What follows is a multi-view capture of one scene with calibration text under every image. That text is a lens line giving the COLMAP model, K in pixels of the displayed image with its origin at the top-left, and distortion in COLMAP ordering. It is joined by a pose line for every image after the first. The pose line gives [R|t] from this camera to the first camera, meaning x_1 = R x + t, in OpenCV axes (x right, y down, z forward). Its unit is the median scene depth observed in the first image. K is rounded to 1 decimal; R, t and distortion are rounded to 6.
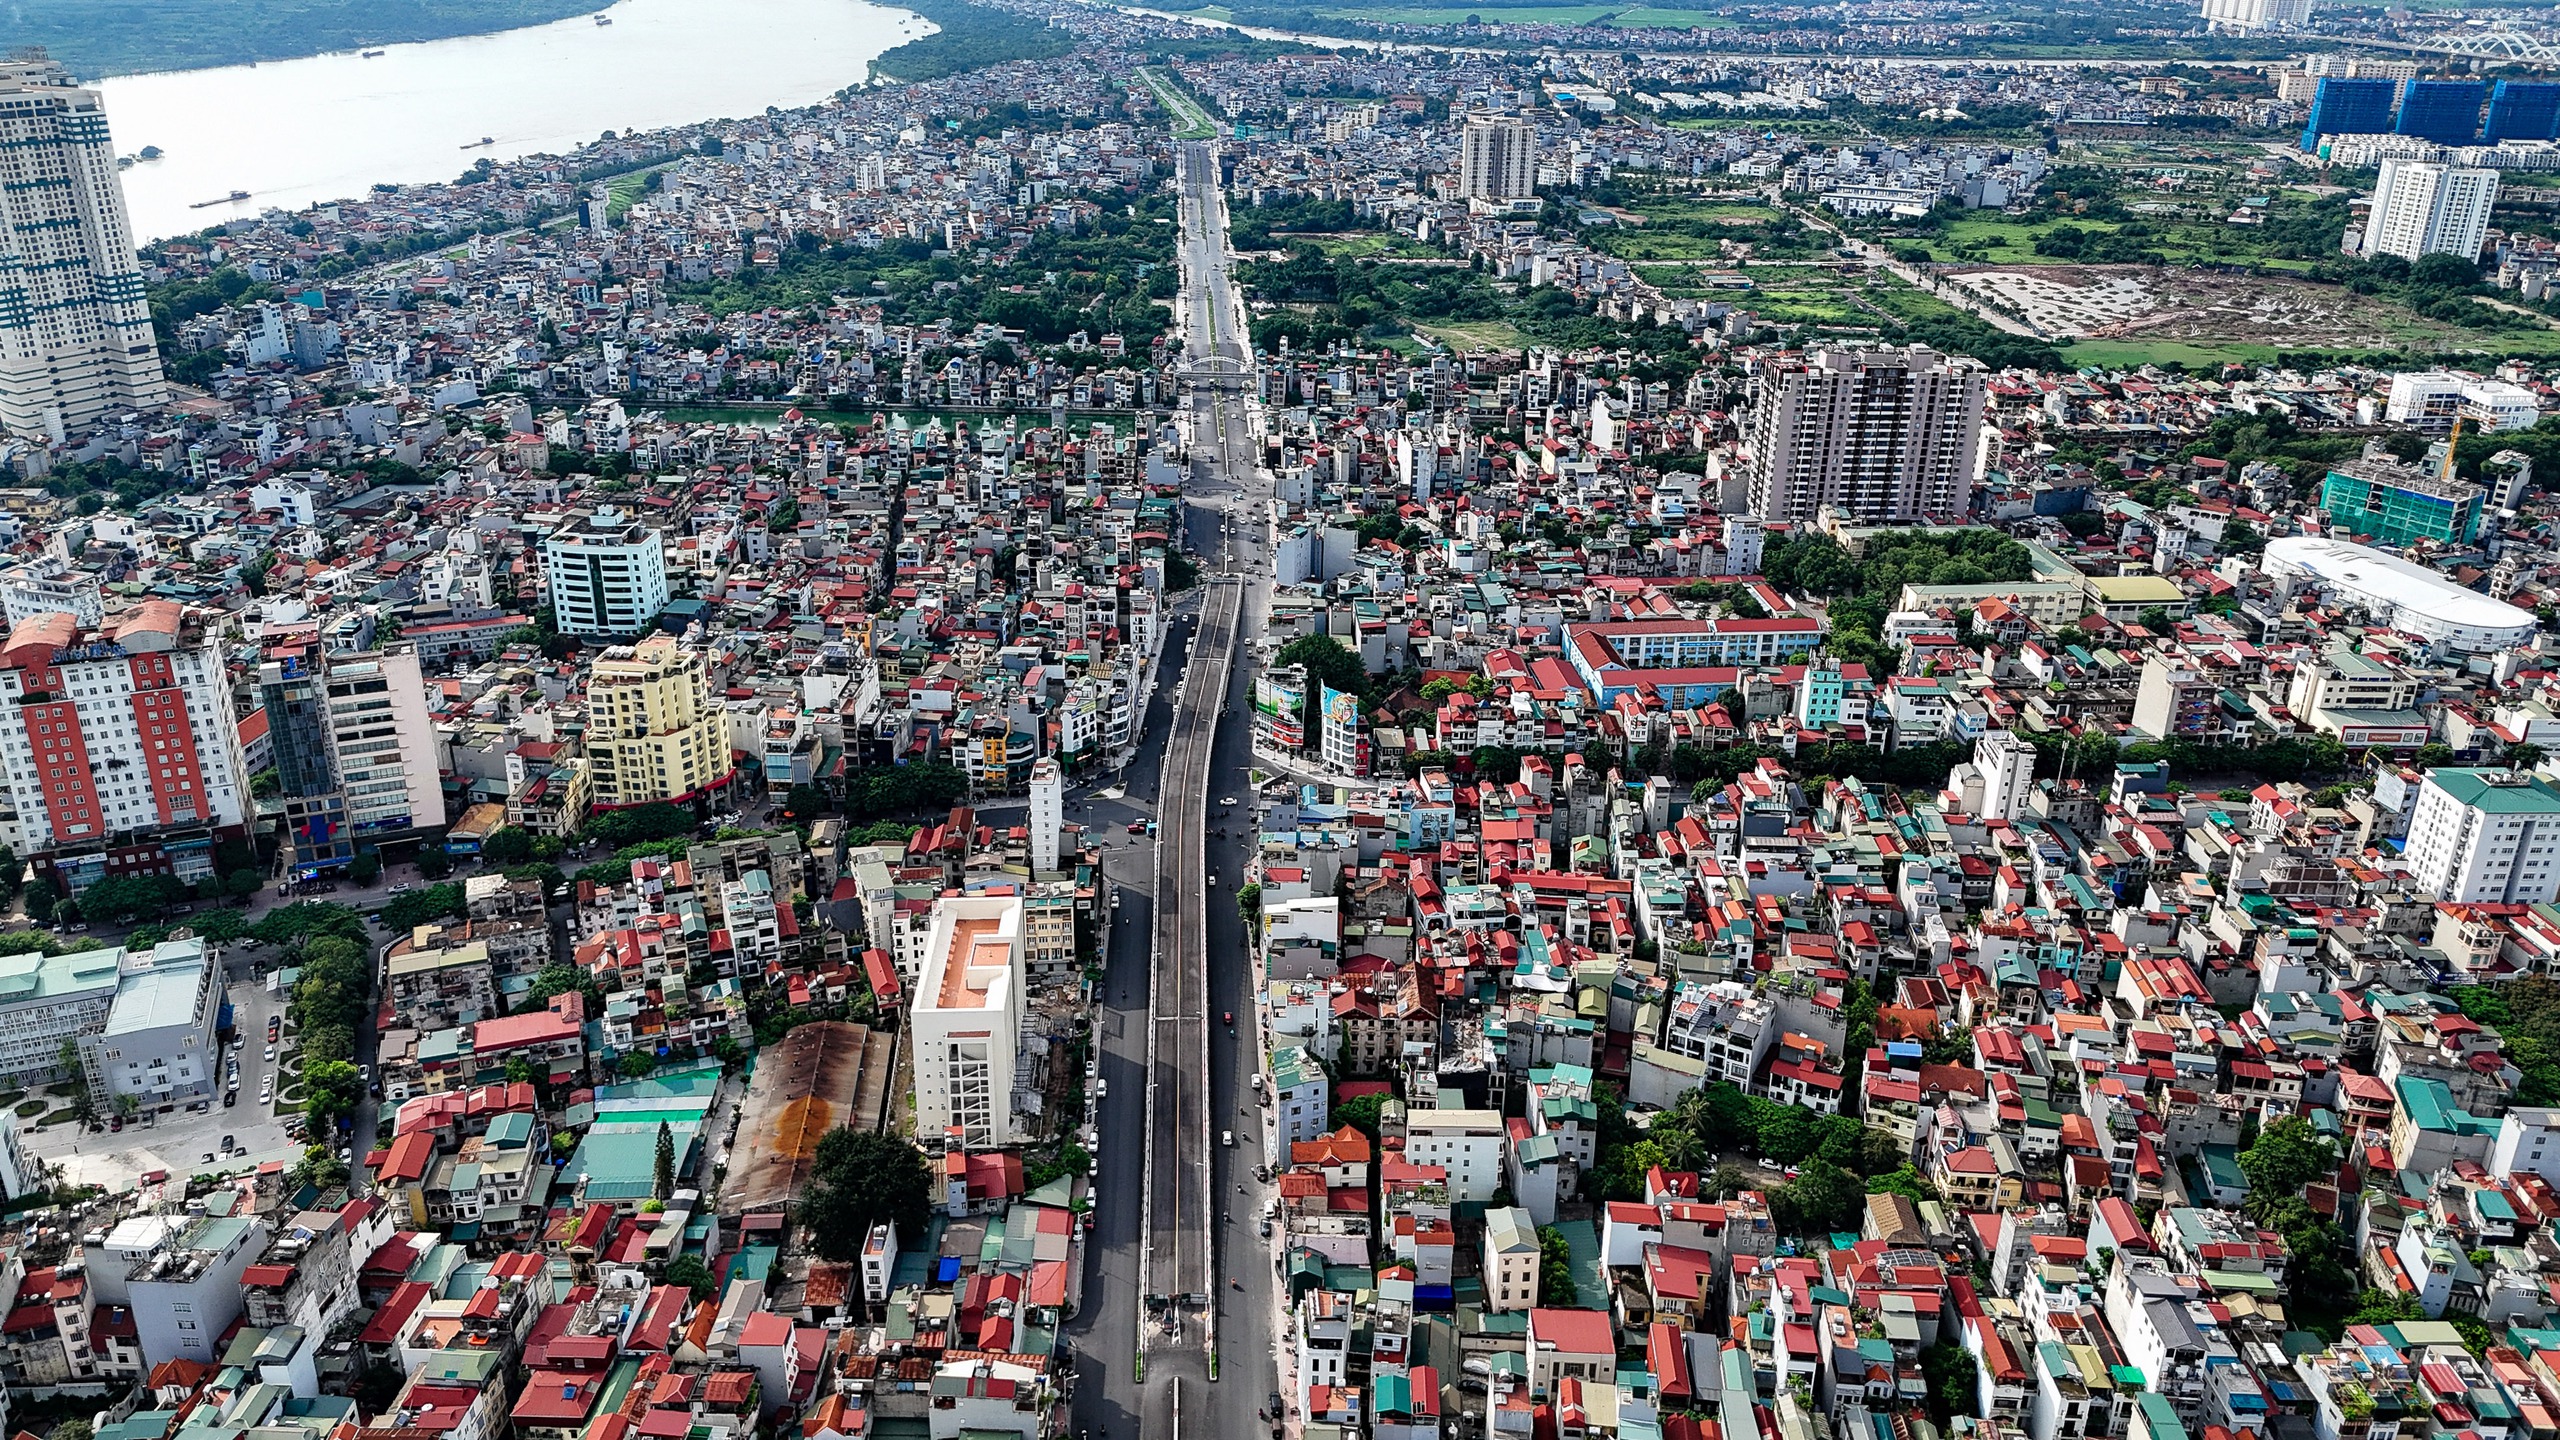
lens RADIAL K [[1913.9, 0, 1280.0], [0, 1913.9, 720.0], [0, 0, 1]] dist [0.101005, -0.108611]
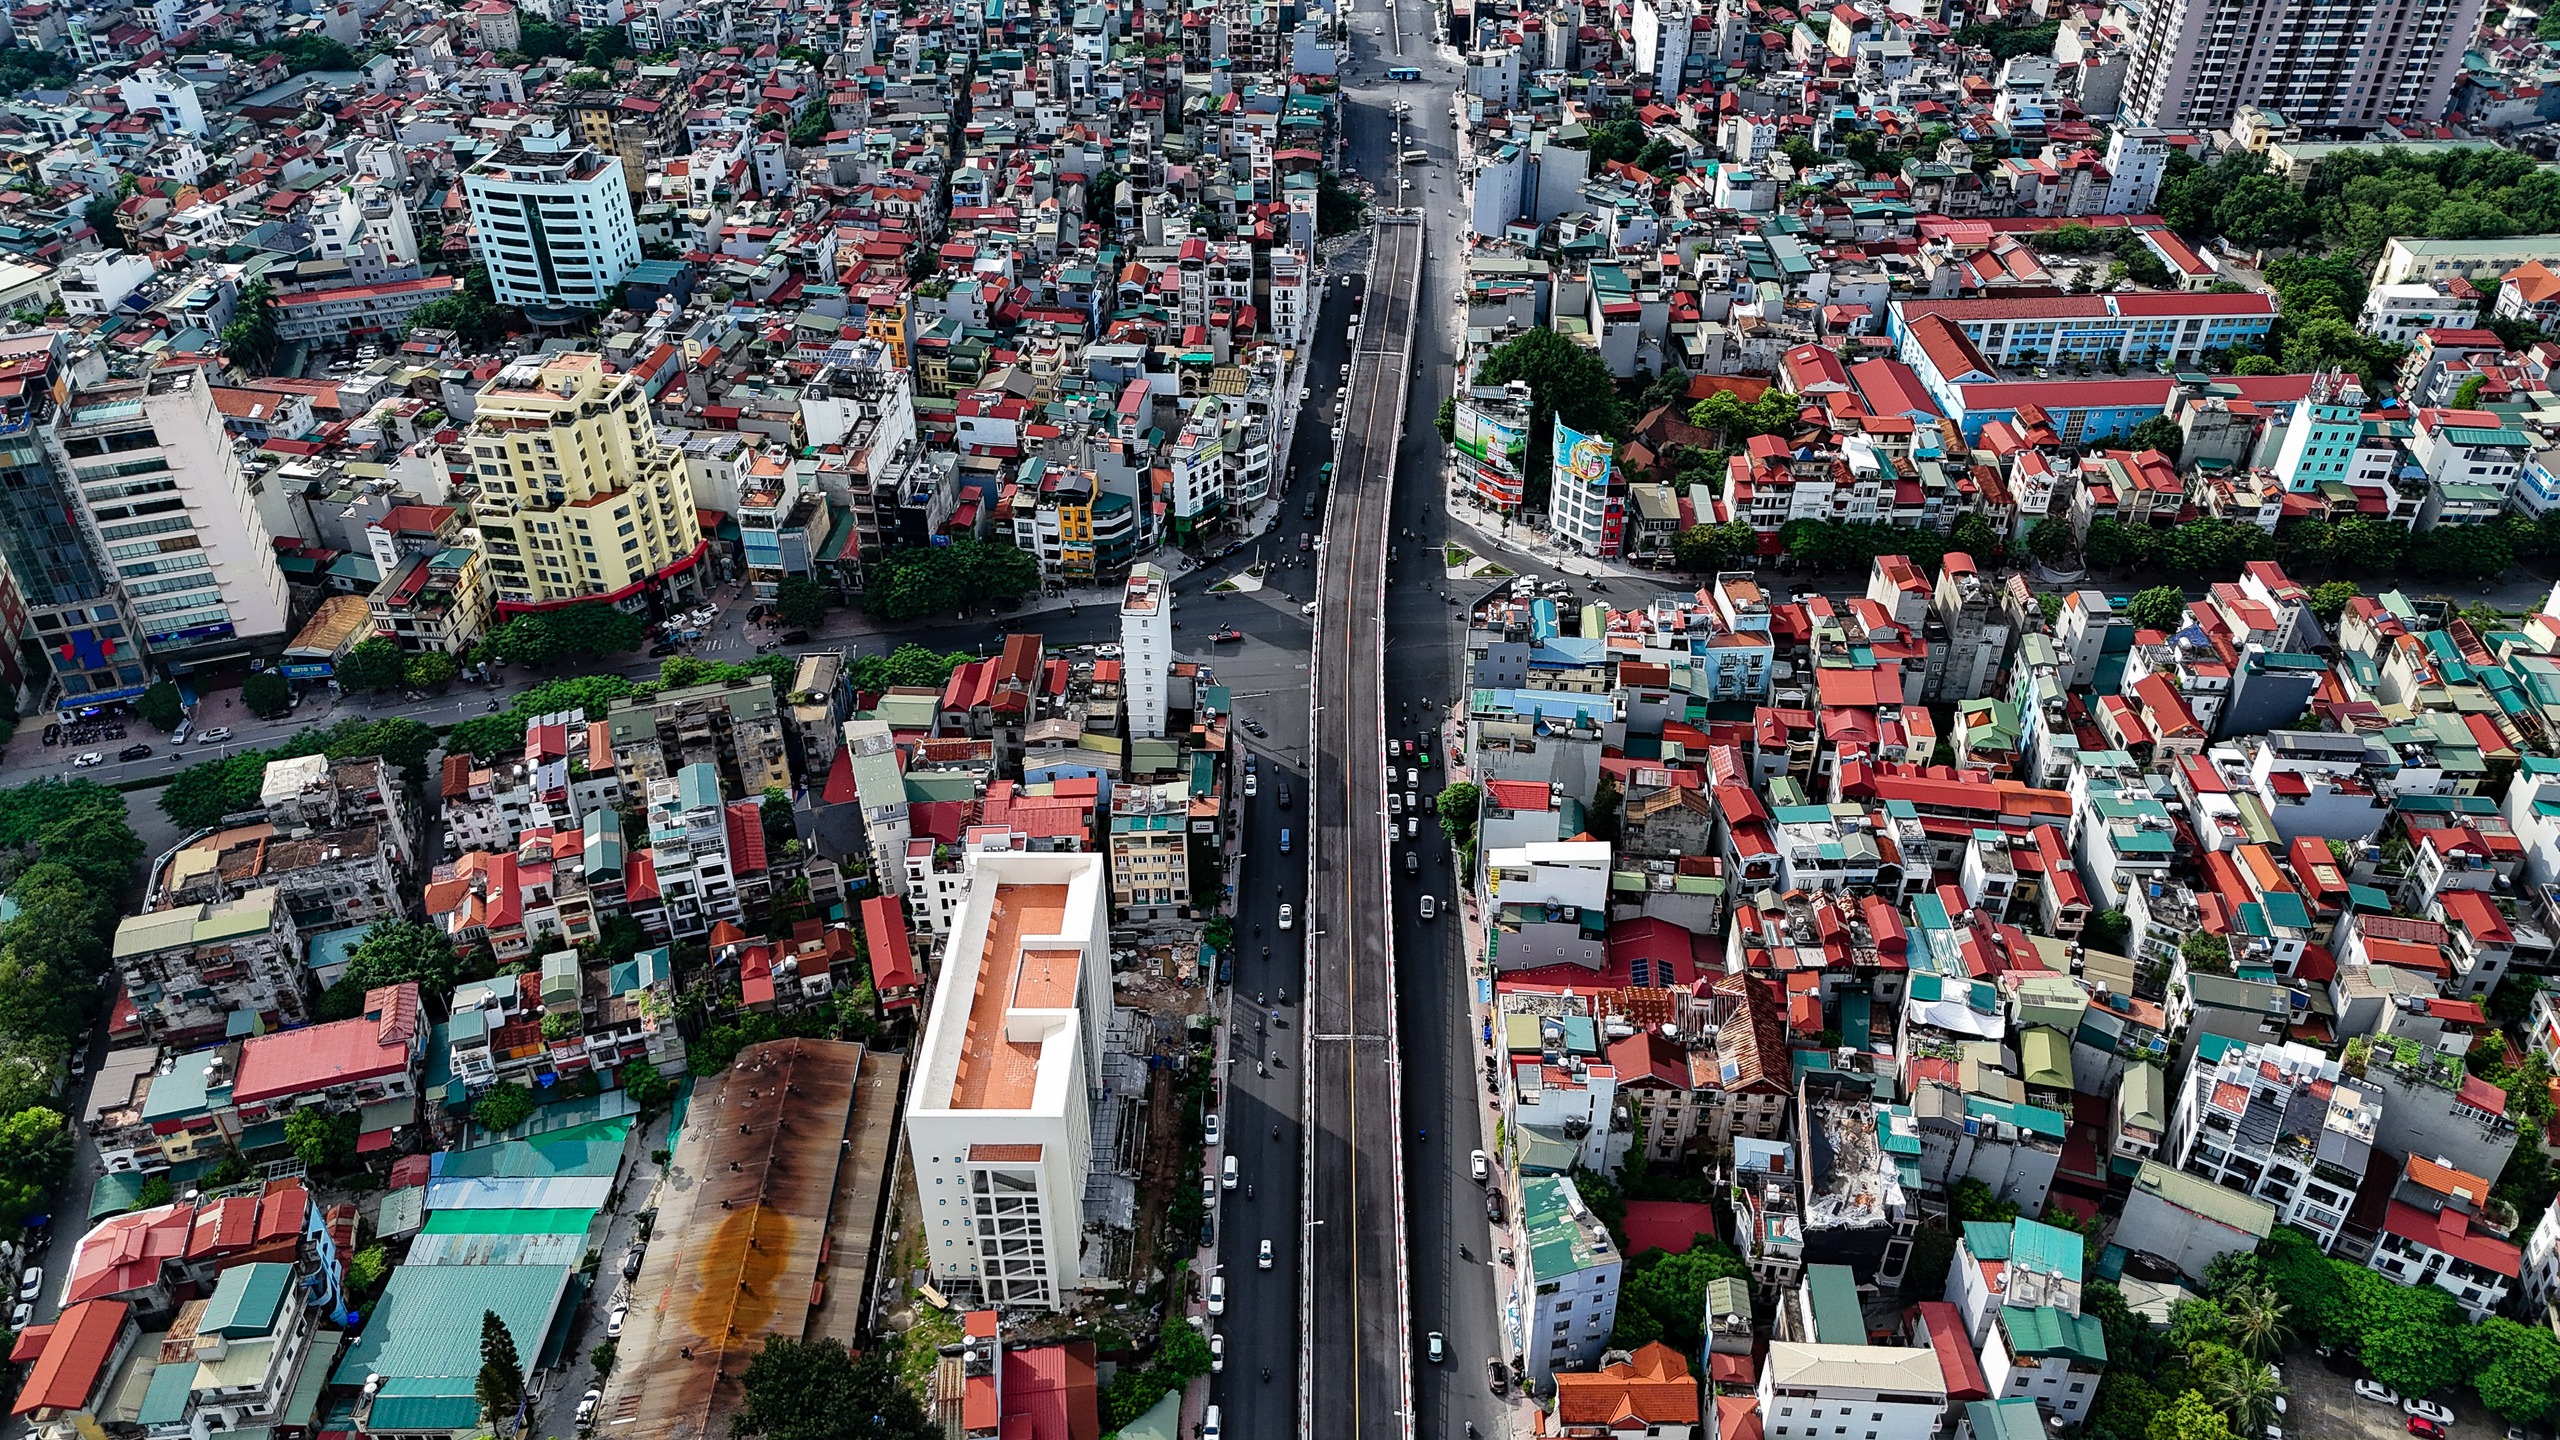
lens RADIAL K [[1887.4, 0, 1280.0], [0, 1887.4, 720.0], [0, 0, 1]] dist [0.055467, -0.041226]
pose [[0.997649, 0.023945, -0.064217, -0.030543], [-0.008667, 0.973539, 0.228356, -0.067795], [0.067986, -0.227263, 0.971457, 0.328037]]
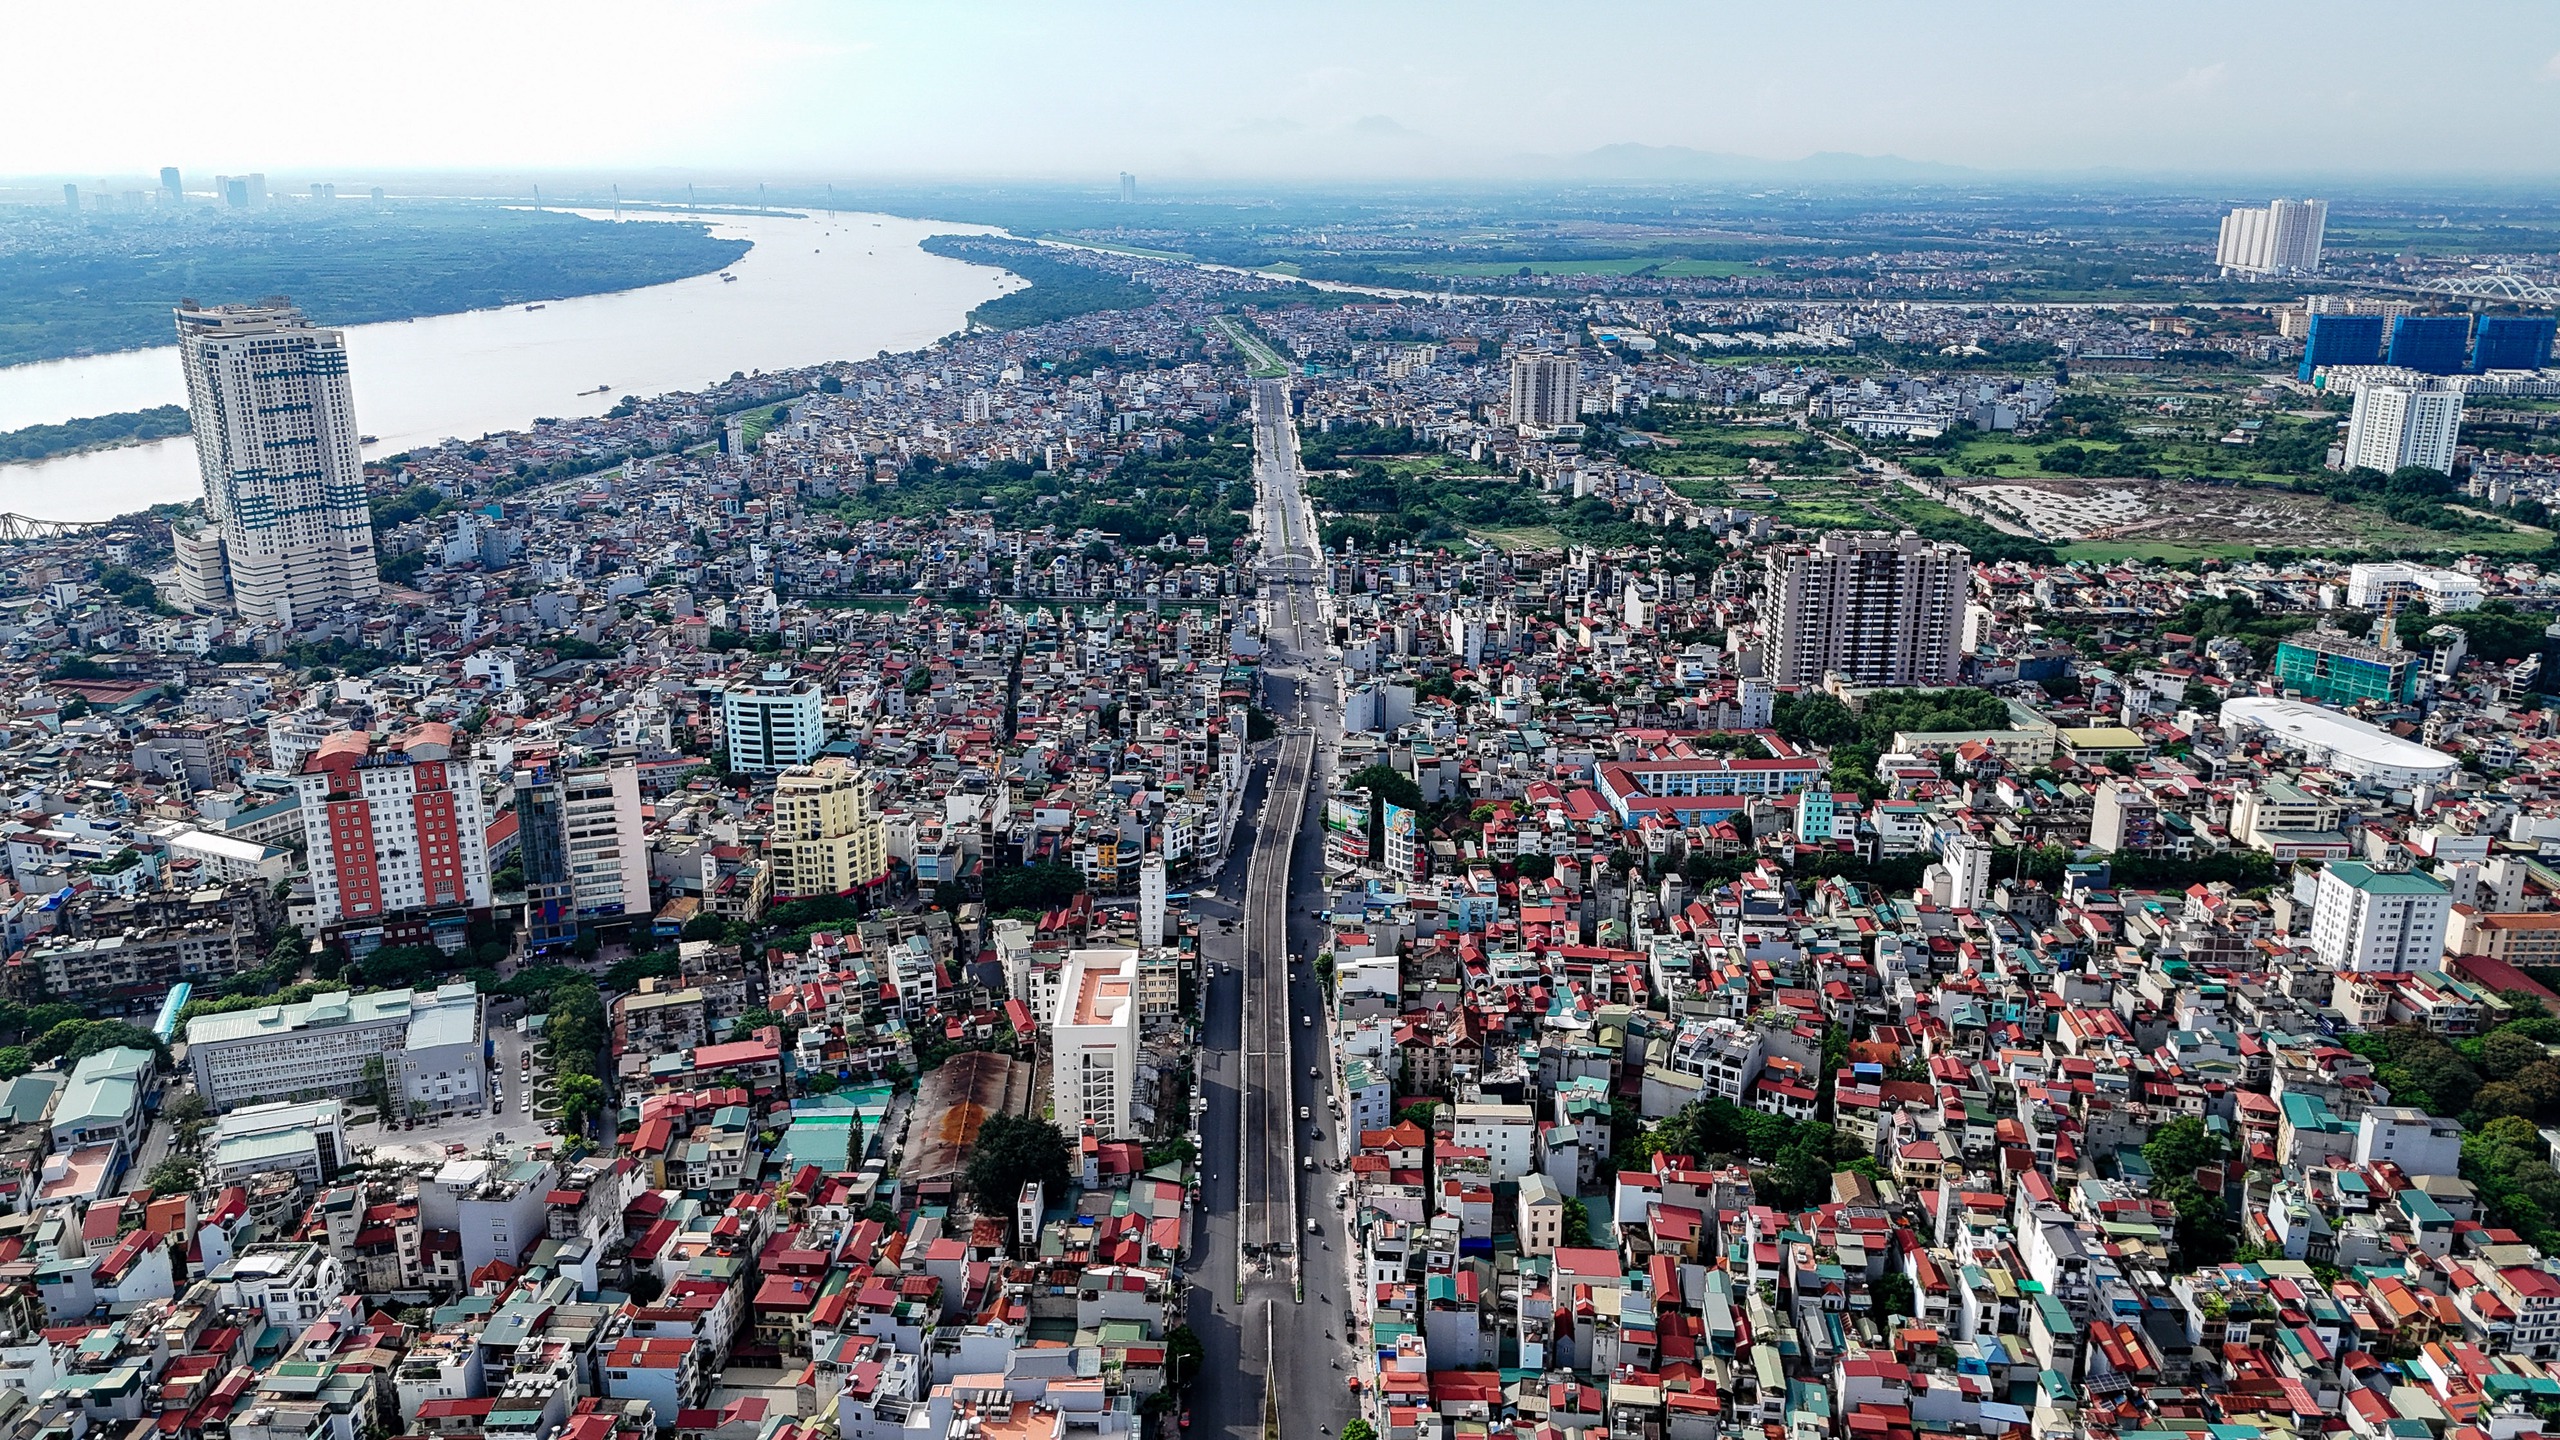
lens RADIAL K [[1889.7, 0, 1295.3], [0, 1889.7, 713.7], [0, 0, 1]] dist [0.125705, -0.159233]
pose [[0.999654, -0.001767, -0.026258, -0.002363], [-0.001418, 0.992680, -0.120770, 0.068274], [0.026279, 0.120765, 0.992333, -0.159803]]
